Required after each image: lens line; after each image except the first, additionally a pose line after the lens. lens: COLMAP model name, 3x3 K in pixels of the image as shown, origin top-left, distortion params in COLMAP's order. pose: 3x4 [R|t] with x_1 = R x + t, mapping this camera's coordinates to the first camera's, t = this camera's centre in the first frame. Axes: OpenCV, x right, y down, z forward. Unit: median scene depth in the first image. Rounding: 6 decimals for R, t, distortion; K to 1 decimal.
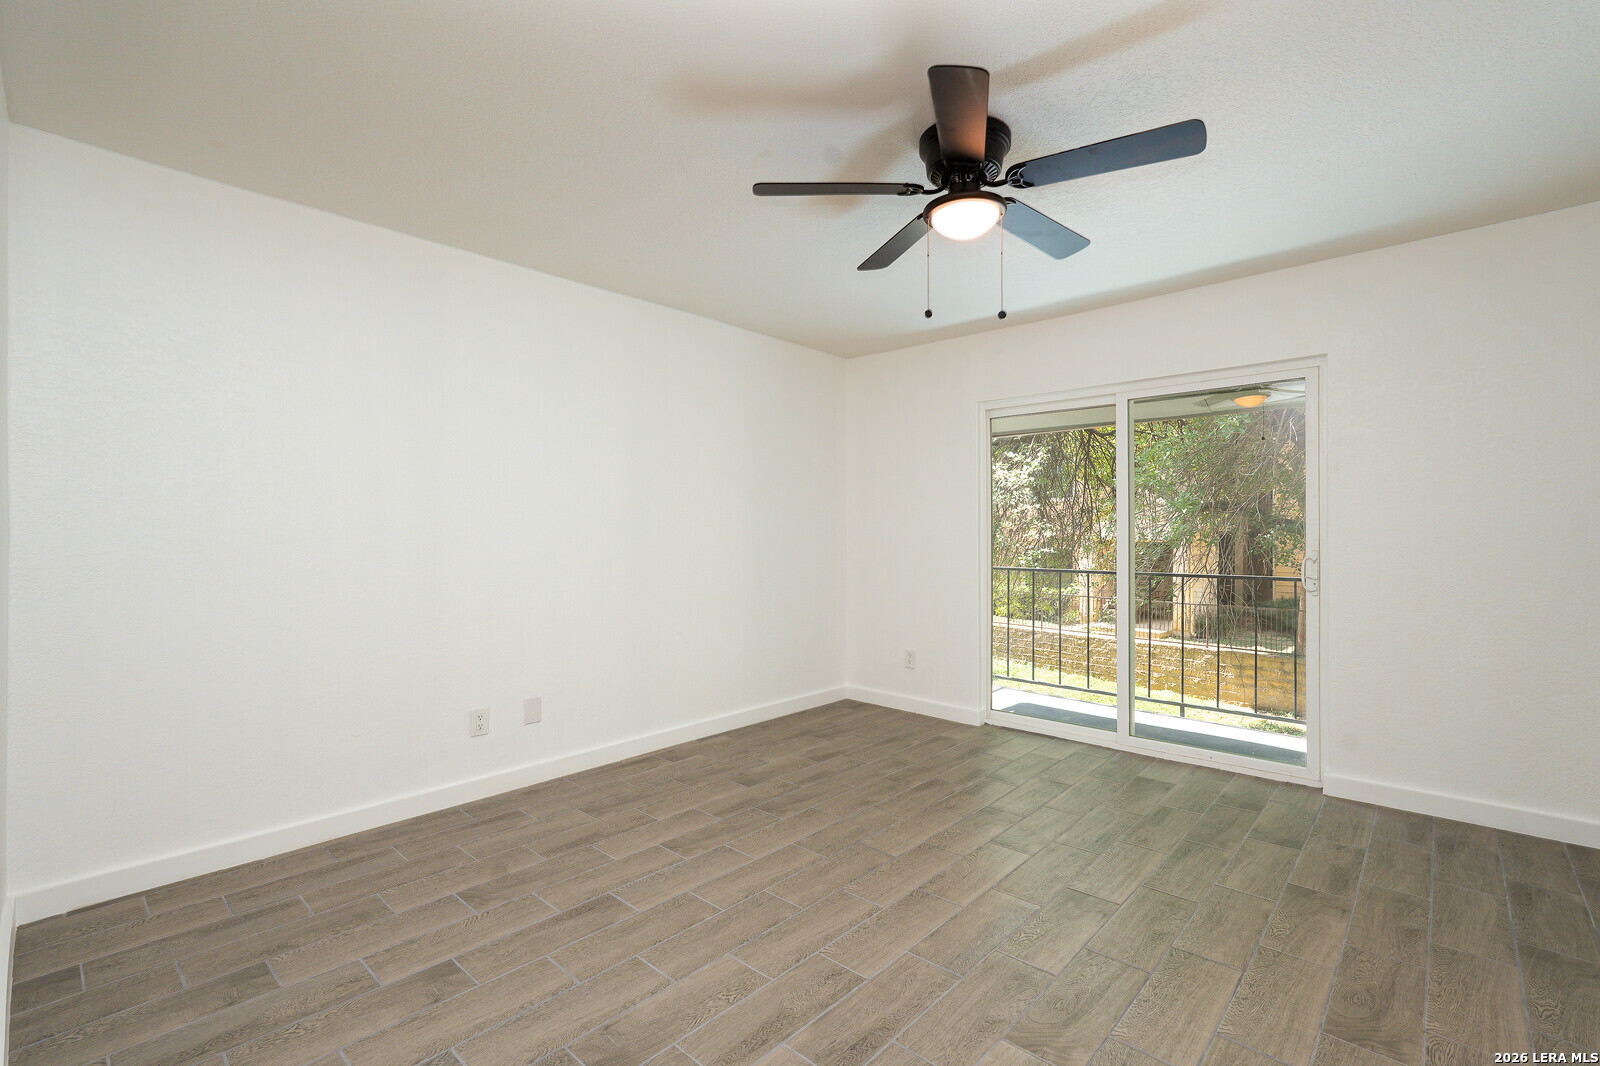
lens RADIAL K [[726.6, 0, 796.1], [0, 726.6, 526.9], [0, 0, 1]] dist [0.000646, 0.000117]
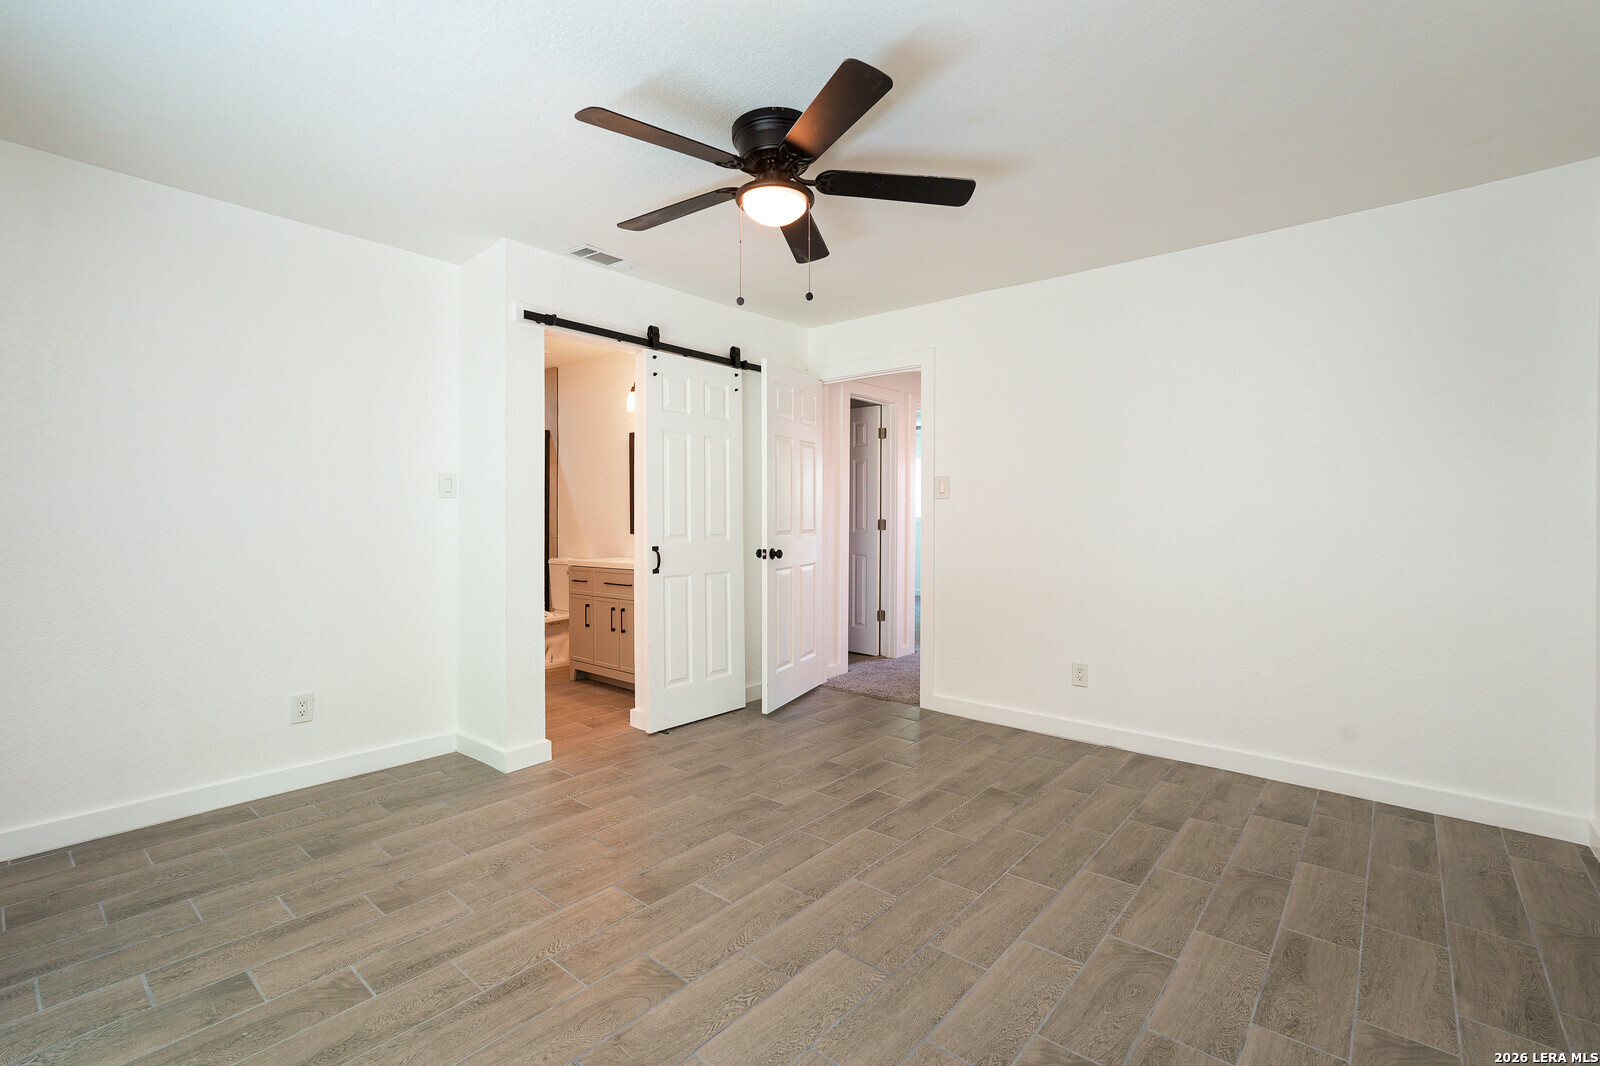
lens RADIAL K [[726.6, 0, 796.1], [0, 726.6, 526.9], [0, 0, 1]] dist [0.000646, 0.000117]
pose [[-0.999346, -0.000593, -0.036163, 0.229824], [-0.000748, 0.999991, 0.004262, 0.025889], [0.036160, 0.004287, -0.999337, 1.950564]]
